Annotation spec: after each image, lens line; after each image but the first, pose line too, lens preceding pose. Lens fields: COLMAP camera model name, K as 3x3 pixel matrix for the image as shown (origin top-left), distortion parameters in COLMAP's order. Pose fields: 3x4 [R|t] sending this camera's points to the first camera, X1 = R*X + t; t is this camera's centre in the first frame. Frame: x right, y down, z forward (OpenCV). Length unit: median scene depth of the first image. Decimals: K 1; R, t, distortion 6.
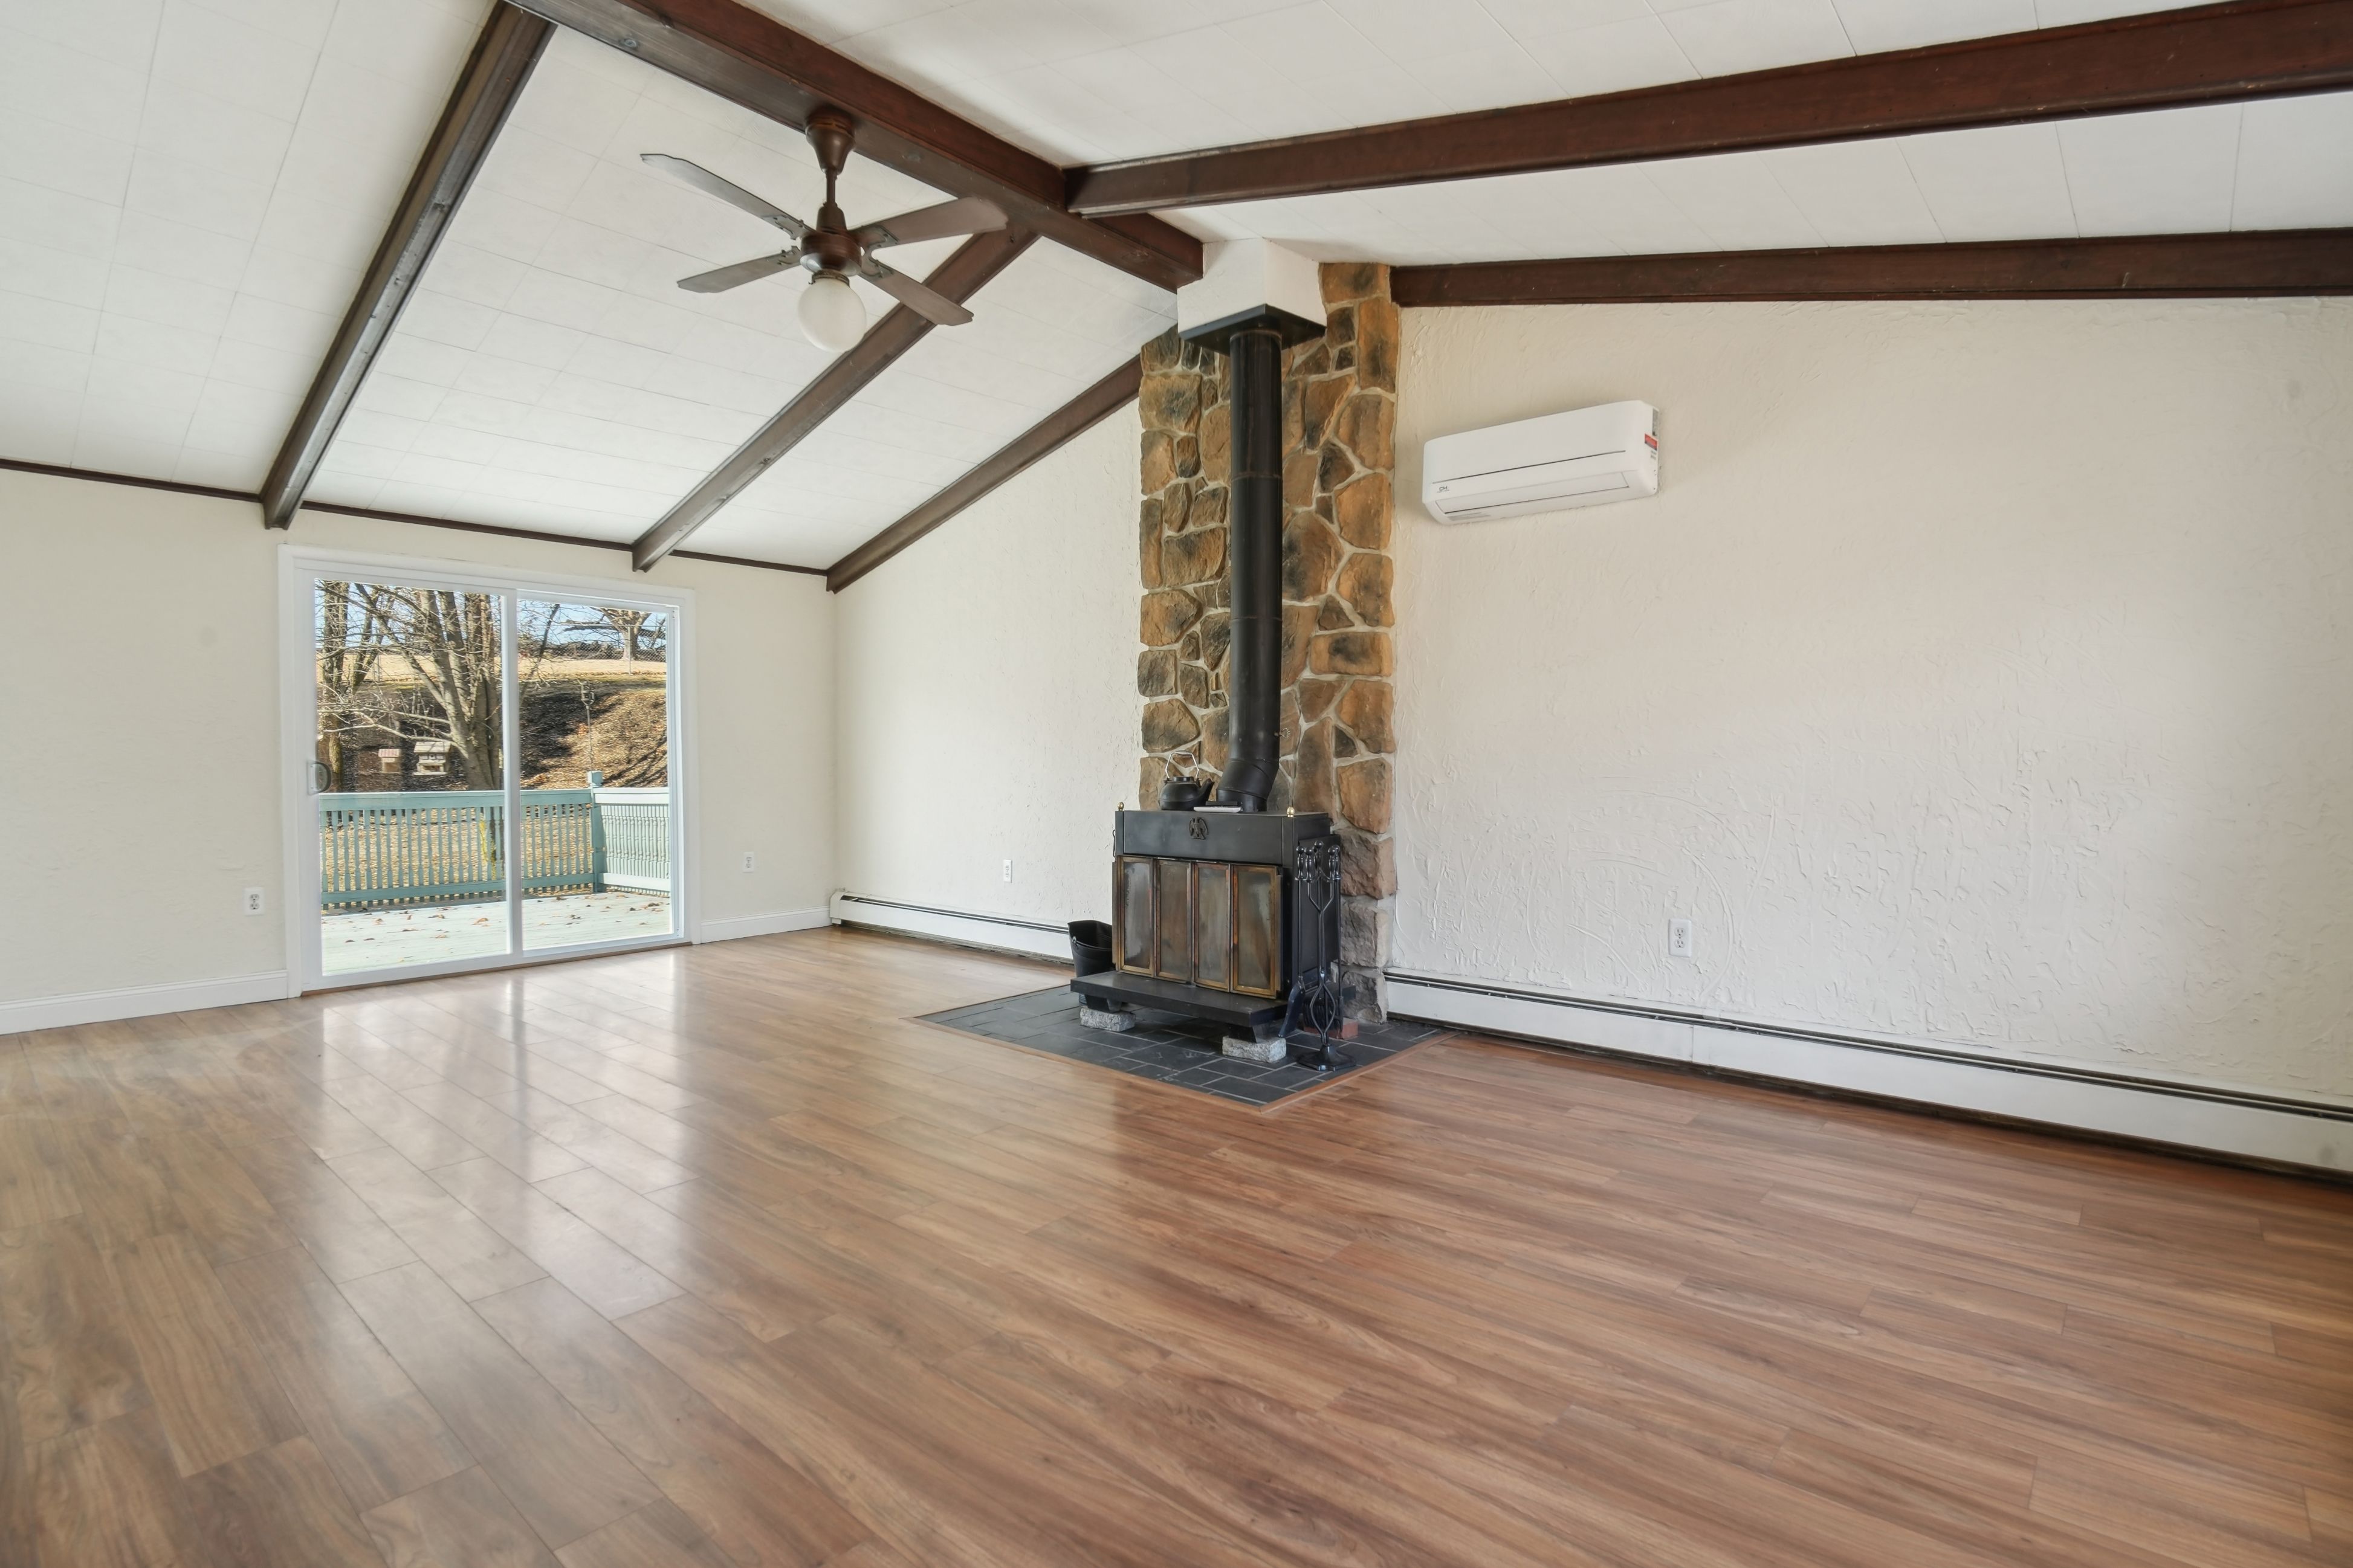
lens RADIAL K [[1125.0, 0, 1169.5], [0, 1125.0, 780.0], [0, 0, 1]] dist [-0.002954, -0.000099]
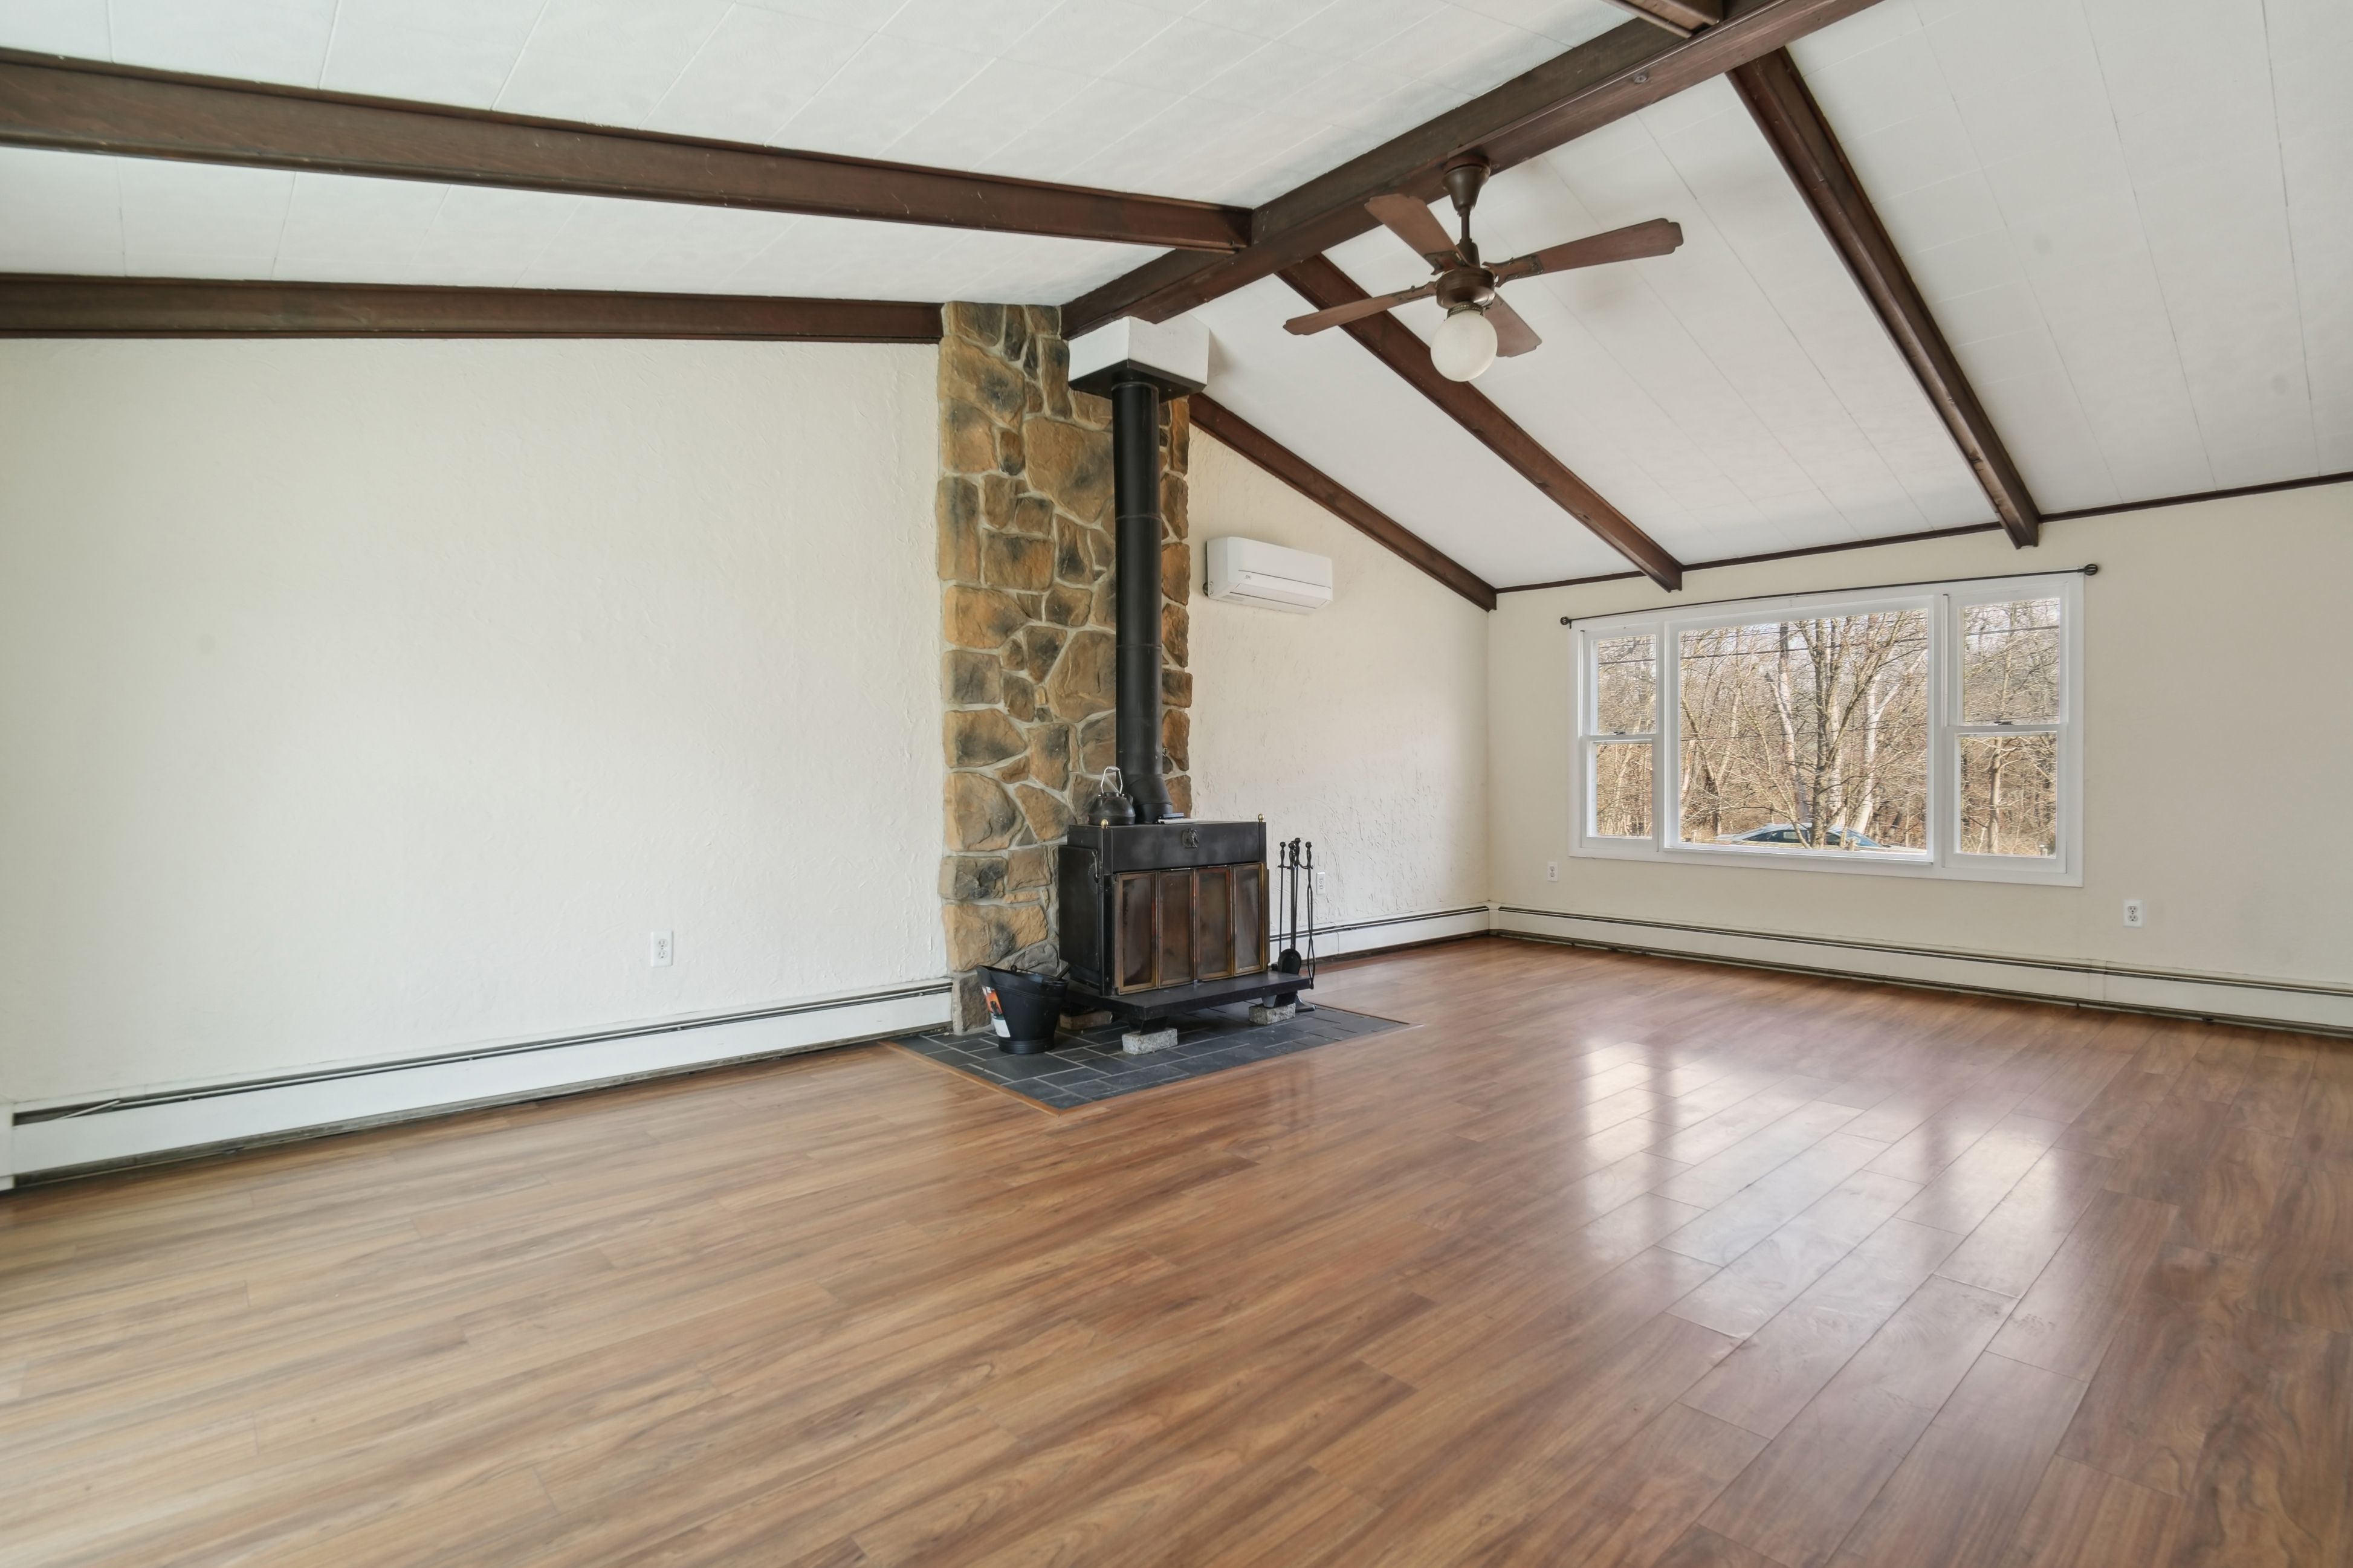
lens RADIAL K [[1125.0, 0, 1169.5], [0, 1125.0, 780.0], [0, 0, 1]] dist [-0.002954, -0.000099]
pose [[0.100368, -0.000074, 0.994950, -0.907504], [0.020103, 0.999796, -0.001954, -0.009962], [-0.994747, 0.020197, 0.100349, 0.781648]]
